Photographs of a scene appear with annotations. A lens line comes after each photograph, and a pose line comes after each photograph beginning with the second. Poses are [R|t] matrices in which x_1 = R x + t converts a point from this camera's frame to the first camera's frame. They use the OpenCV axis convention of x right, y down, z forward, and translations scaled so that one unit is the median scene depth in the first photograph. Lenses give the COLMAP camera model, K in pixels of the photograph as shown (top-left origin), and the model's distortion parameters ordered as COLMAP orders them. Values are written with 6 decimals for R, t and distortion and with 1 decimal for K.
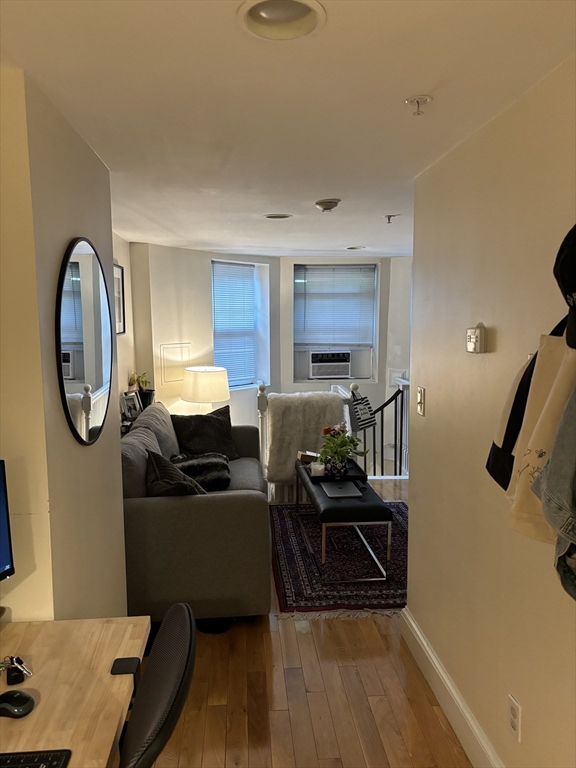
lens RADIAL K [[581.6, 0, 288.0], [0, 581.6, 384.0], [0, 0, 1]] dist [0.070729, -0.092113]
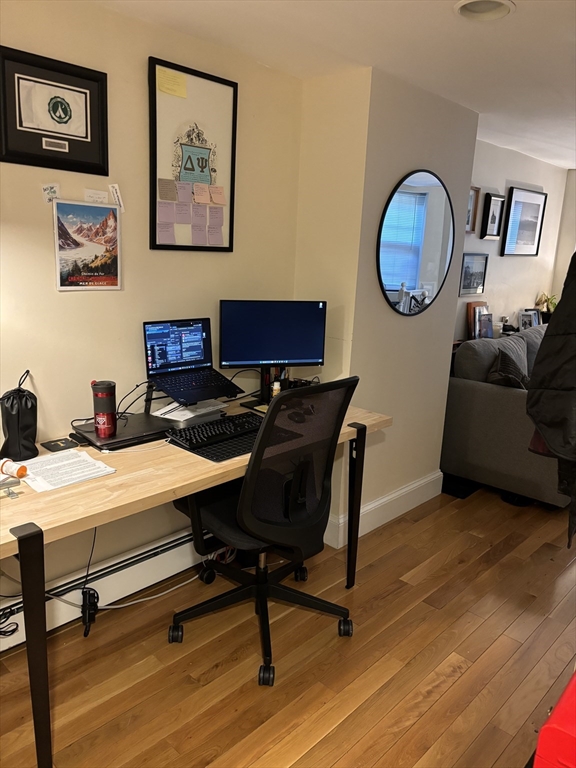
lens RADIAL K [[581.6, 0, 288.0], [0, 581.6, 384.0], [0, 0, 1]] dist [0.070729, -0.092113]
pose [[0.668916, 0.213797, -0.711928, 0.373483], [-0.136183, 0.976782, 0.165380, 0.046798], [0.730757, -0.013673, 0.682501, -0.153822]]
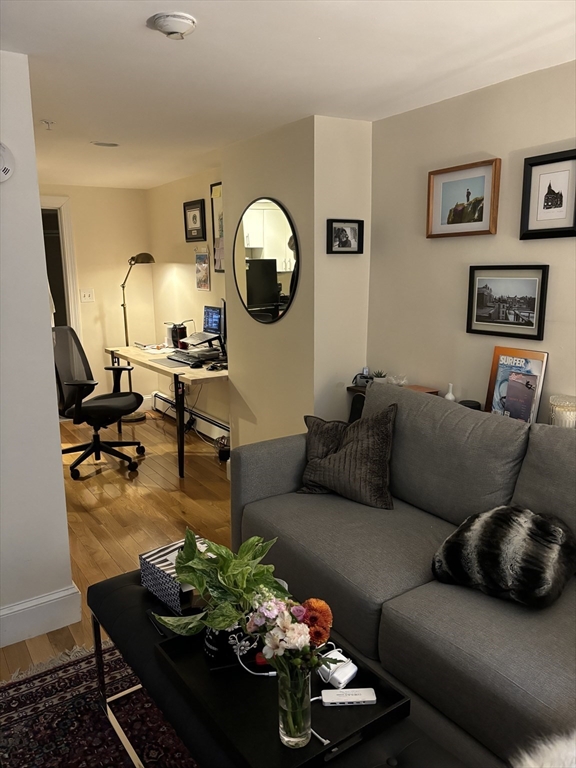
lens RADIAL K [[581.6, 0, 288.0], [0, 581.6, 384.0], [0, 0, 1]] dist [0.070729, -0.092113]
pose [[-0.867390, 0.114972, -0.484165, 0.304478], [-0.039922, 0.953731, 0.297998, -0.166542], [0.496025, 0.277810, -0.822667, 1.745398]]
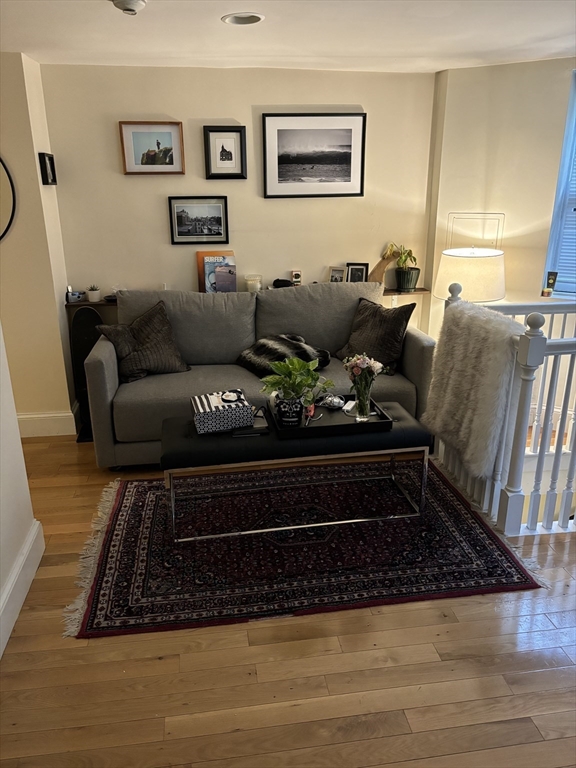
lens RADIAL K [[581.6, 0, 288.0], [0, 581.6, 384.0], [0, 0, 1]] dist [0.070729, -0.092113]
pose [[0.073099, 0.333913, -0.939765, 0.973600], [-0.110094, 0.939229, 0.325159, -0.143366], [0.991229, 0.079694, 0.105419, 1.249564]]
